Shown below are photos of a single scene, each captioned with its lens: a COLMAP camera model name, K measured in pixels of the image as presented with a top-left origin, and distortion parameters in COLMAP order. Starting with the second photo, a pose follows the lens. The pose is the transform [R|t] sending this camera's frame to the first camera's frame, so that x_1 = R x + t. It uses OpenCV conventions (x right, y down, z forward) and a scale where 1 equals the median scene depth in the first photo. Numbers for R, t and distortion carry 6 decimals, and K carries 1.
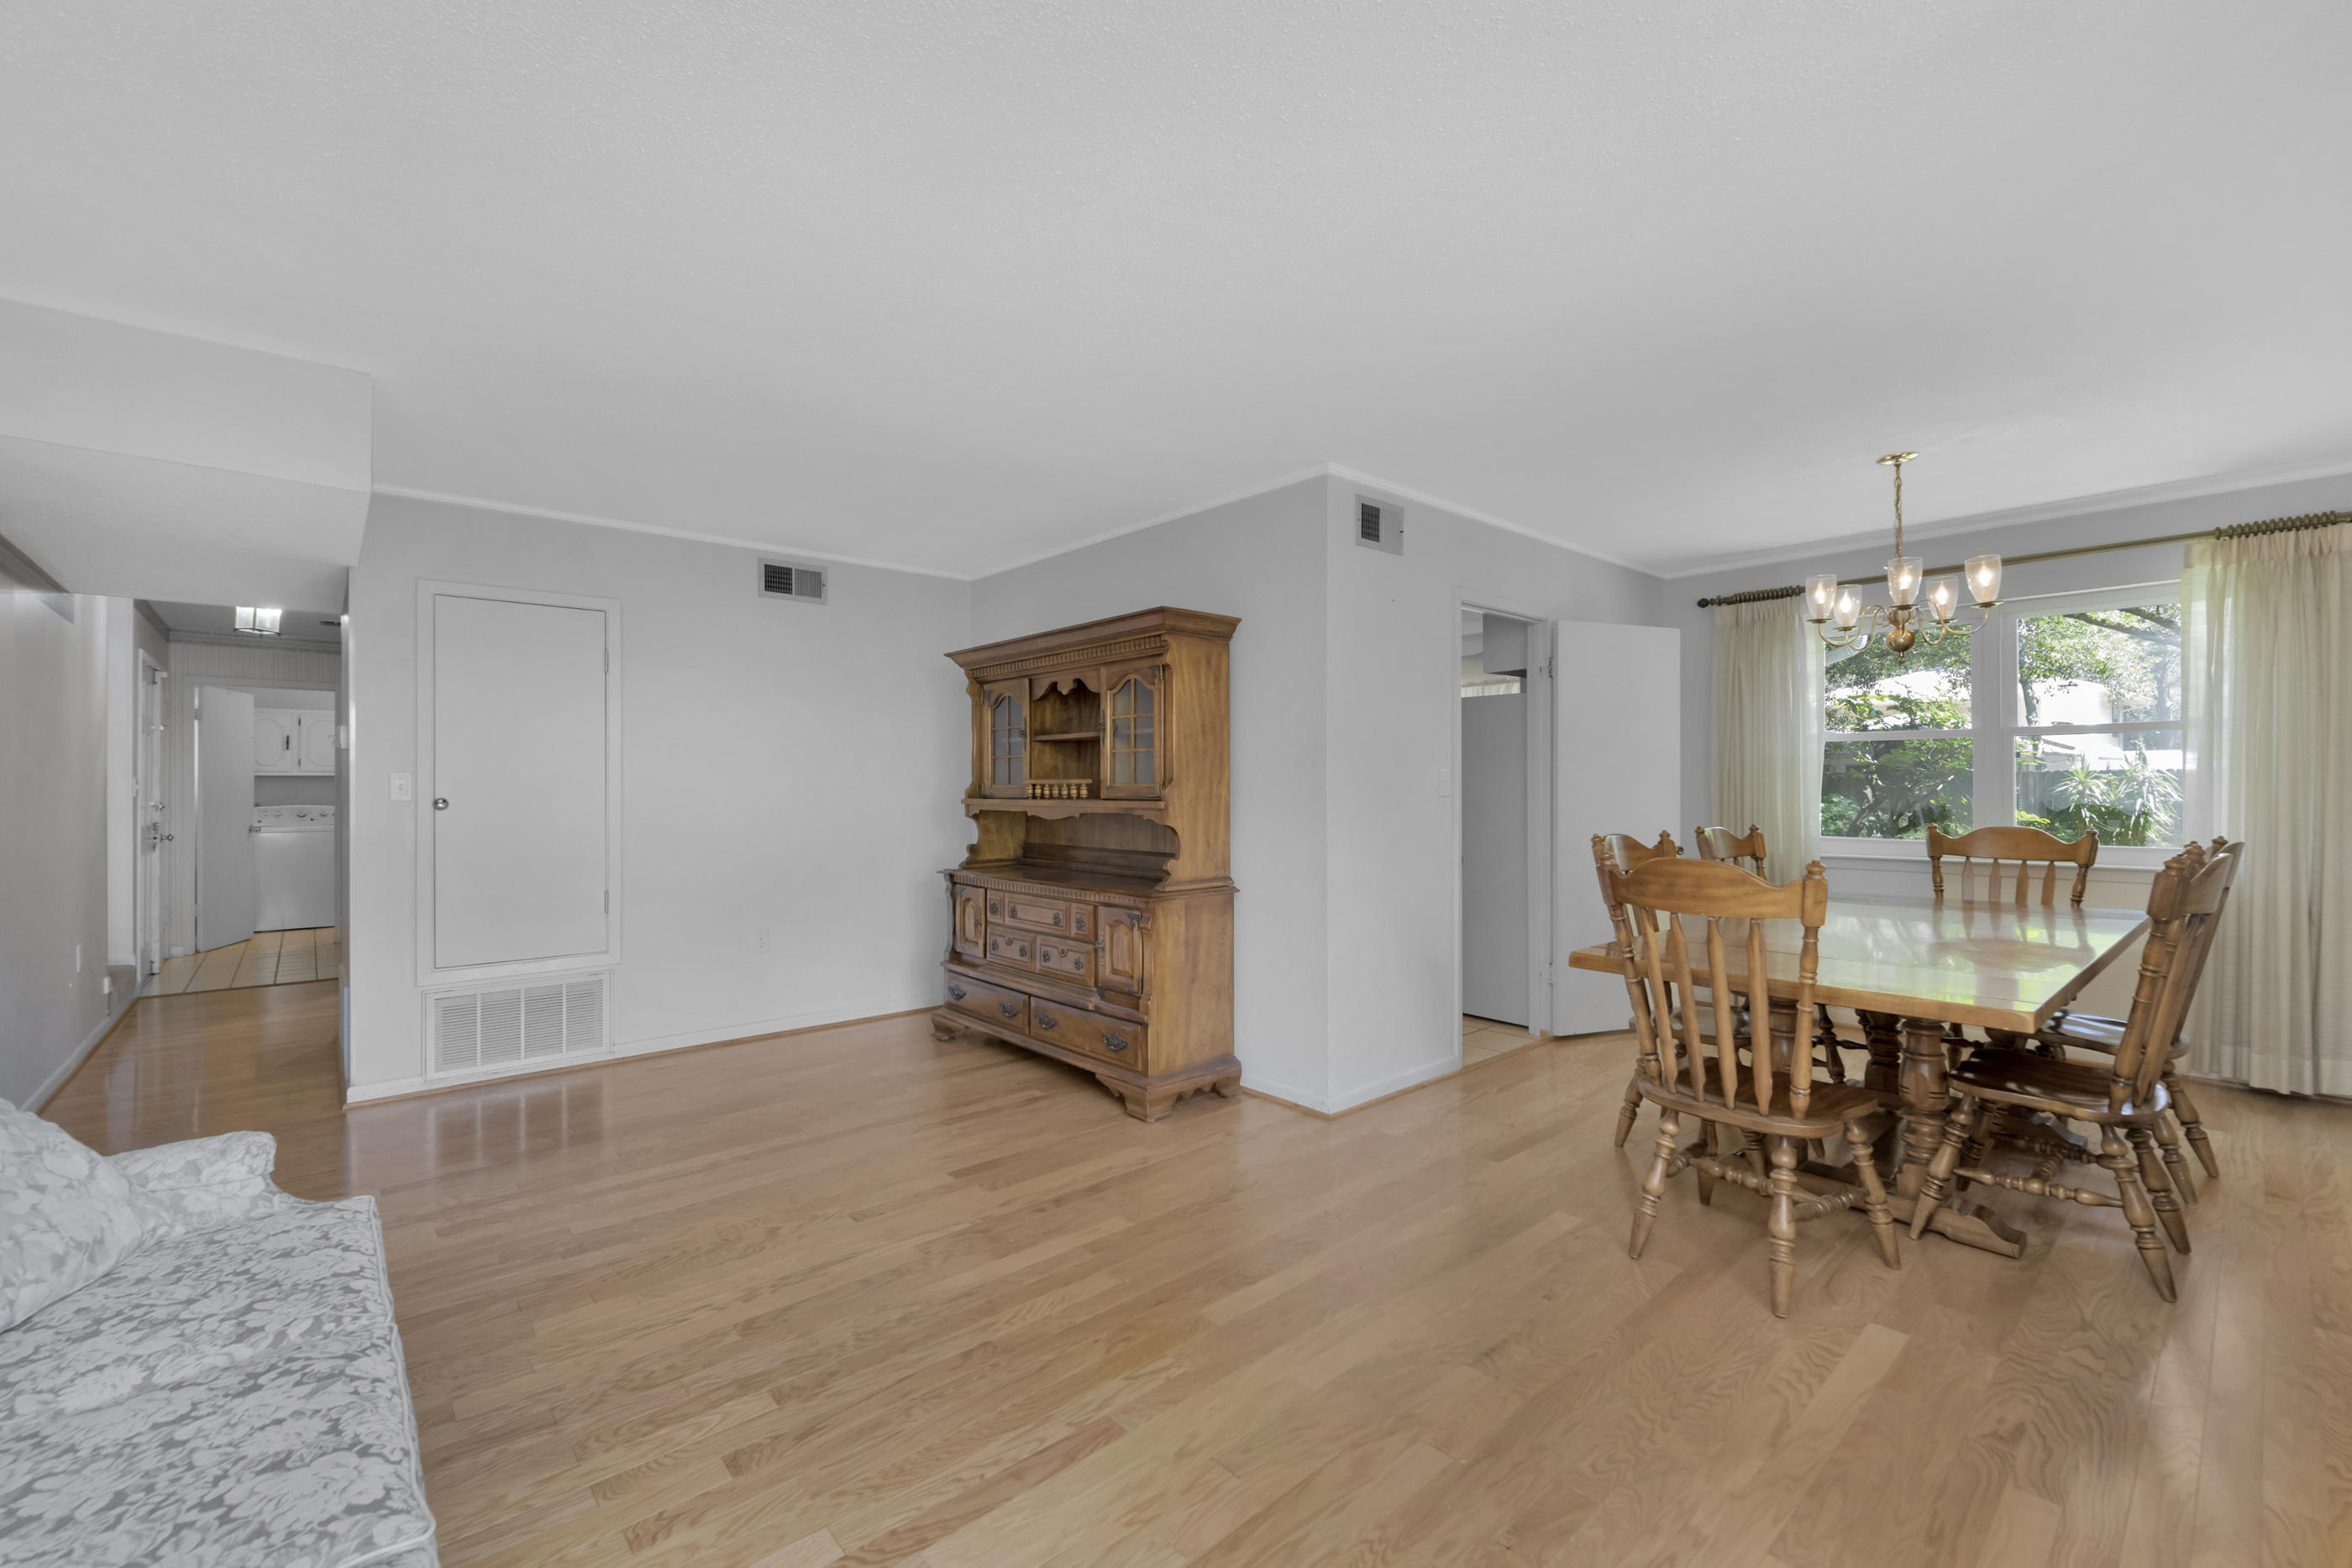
lens RADIAL K [[948.6, 0, 1176.4], [0, 948.6, 788.6], [0, 0, 1]] dist [0.001646, -0.003698]
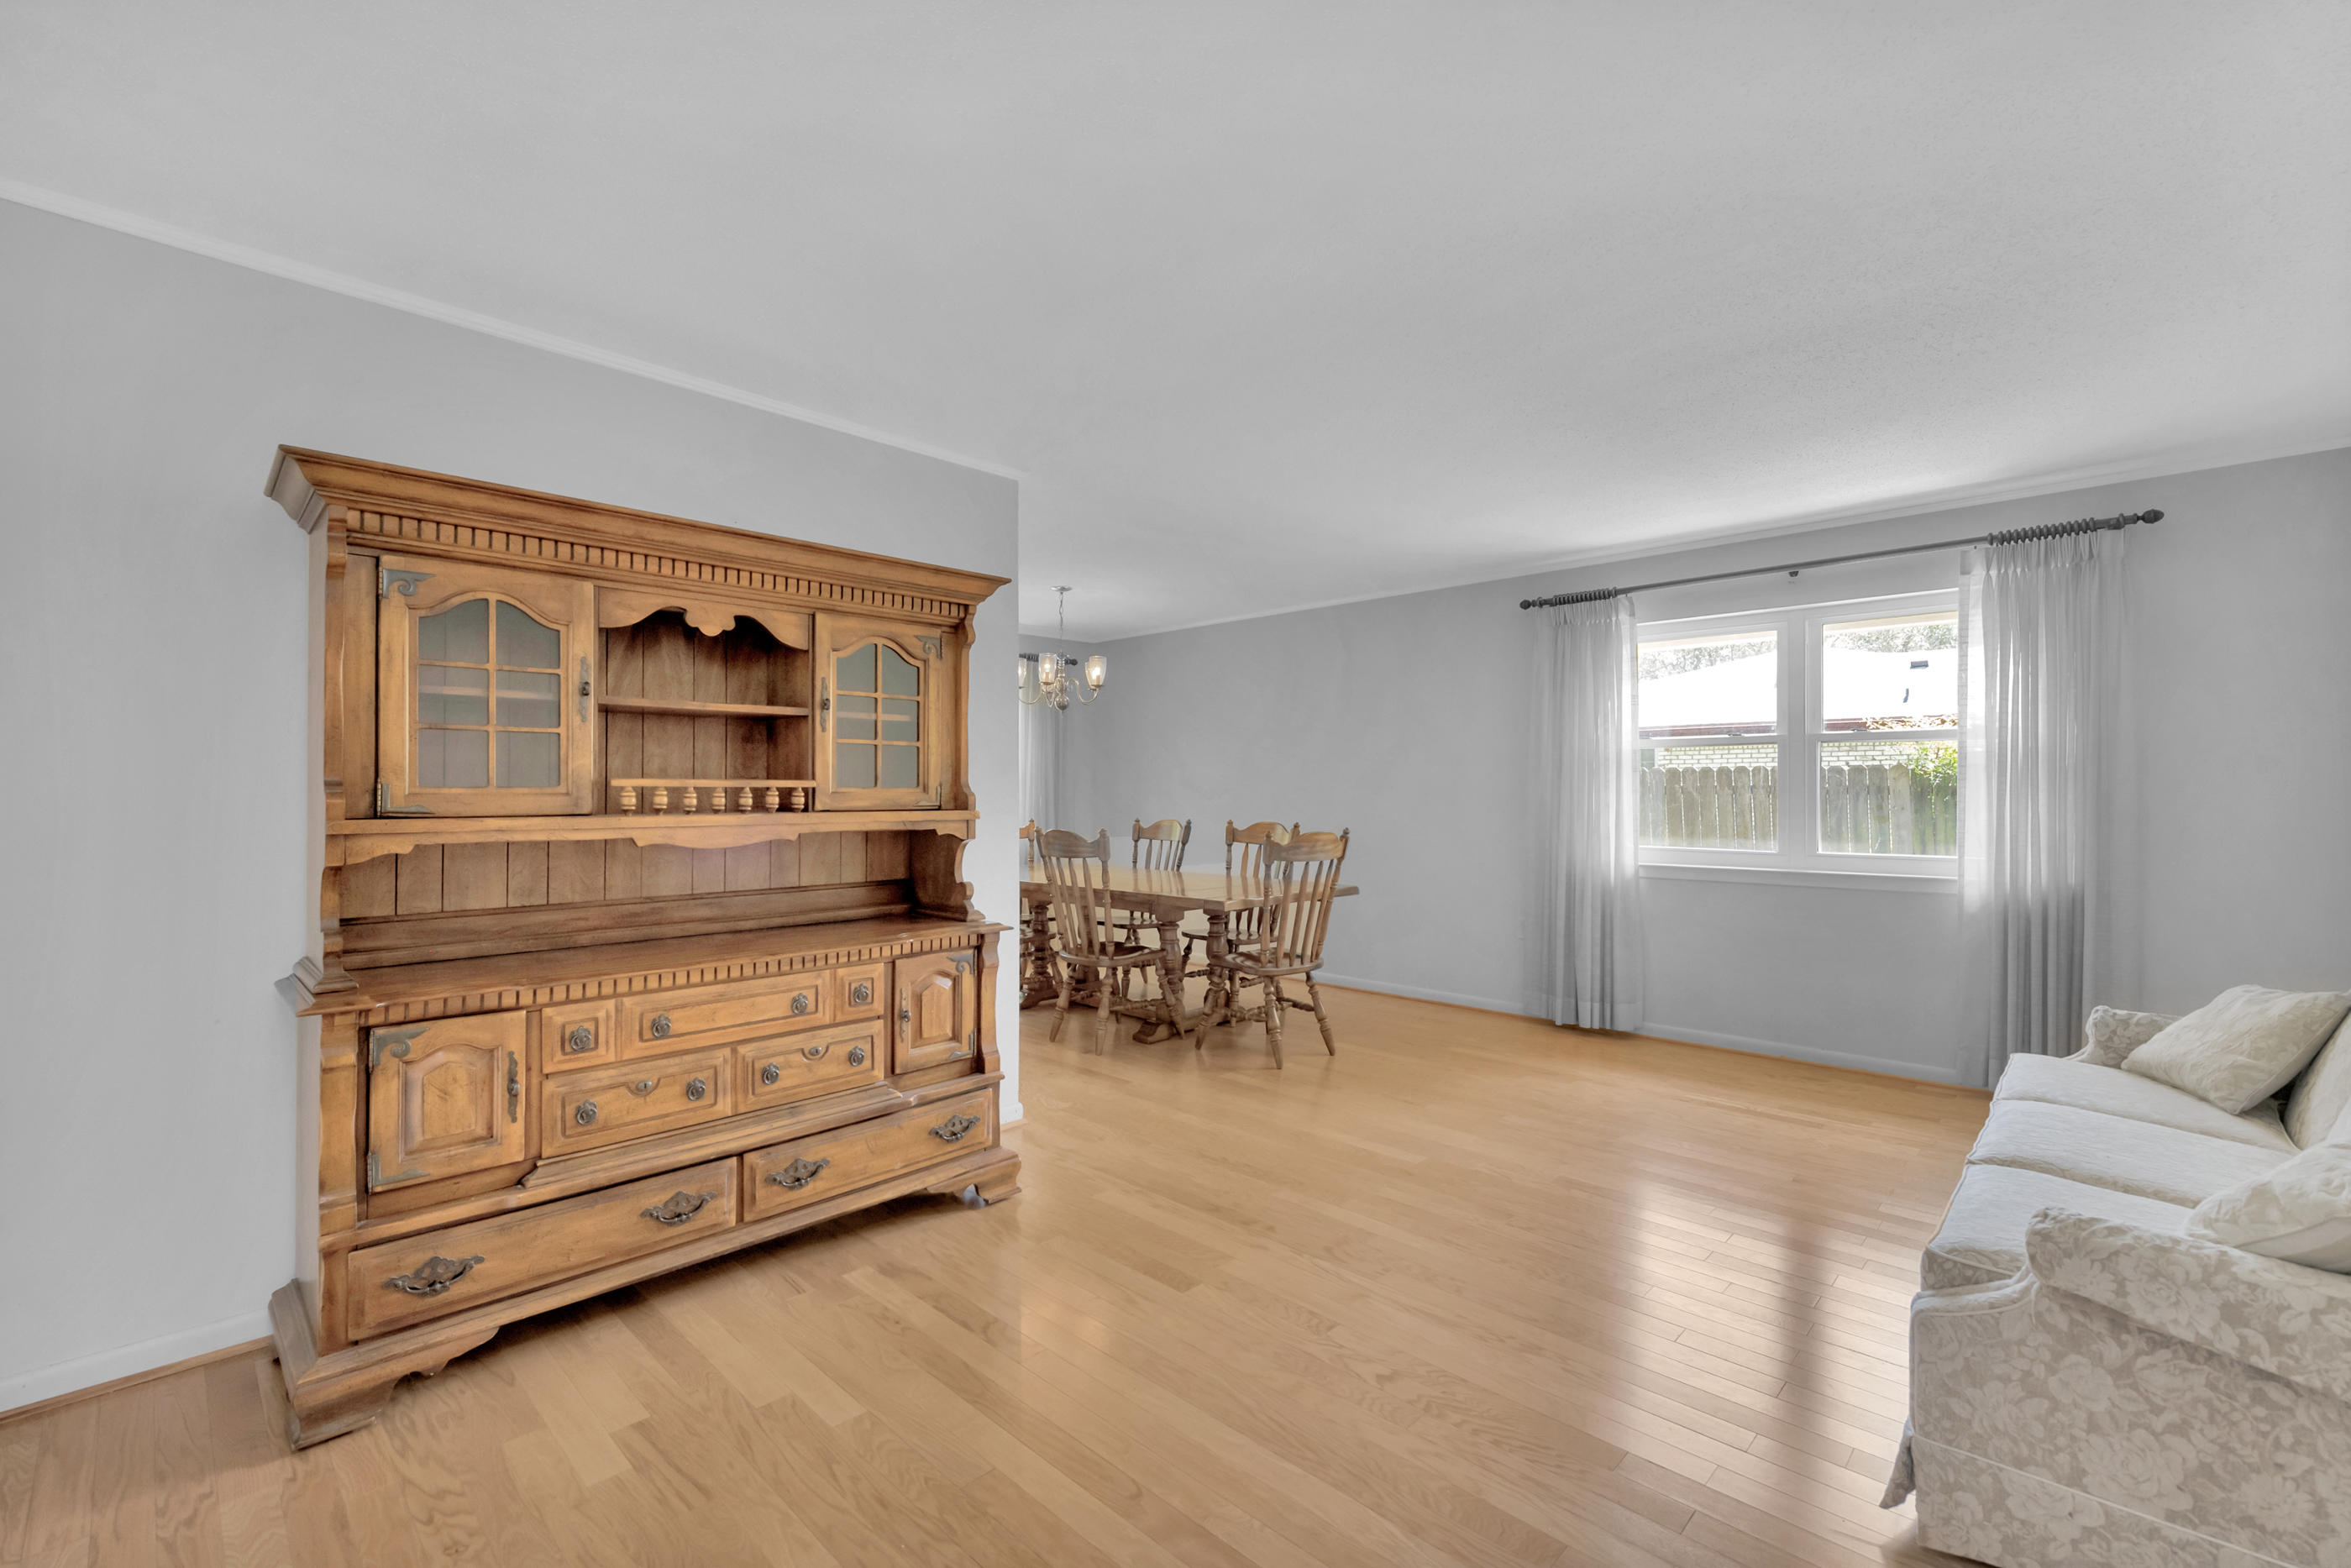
lens RADIAL K [[992.7, 0, 1158.2], [0, 992.7, 779.4], [0, 0, 1]] dist [0.000593, -0.004646]
pose [[-0.053553, 0.016989, 0.998420, -0.771435], [0.005833, 0.999844, -0.016701, 0.002187], [-0.998548, 0.004929, -0.053644, 0.778776]]
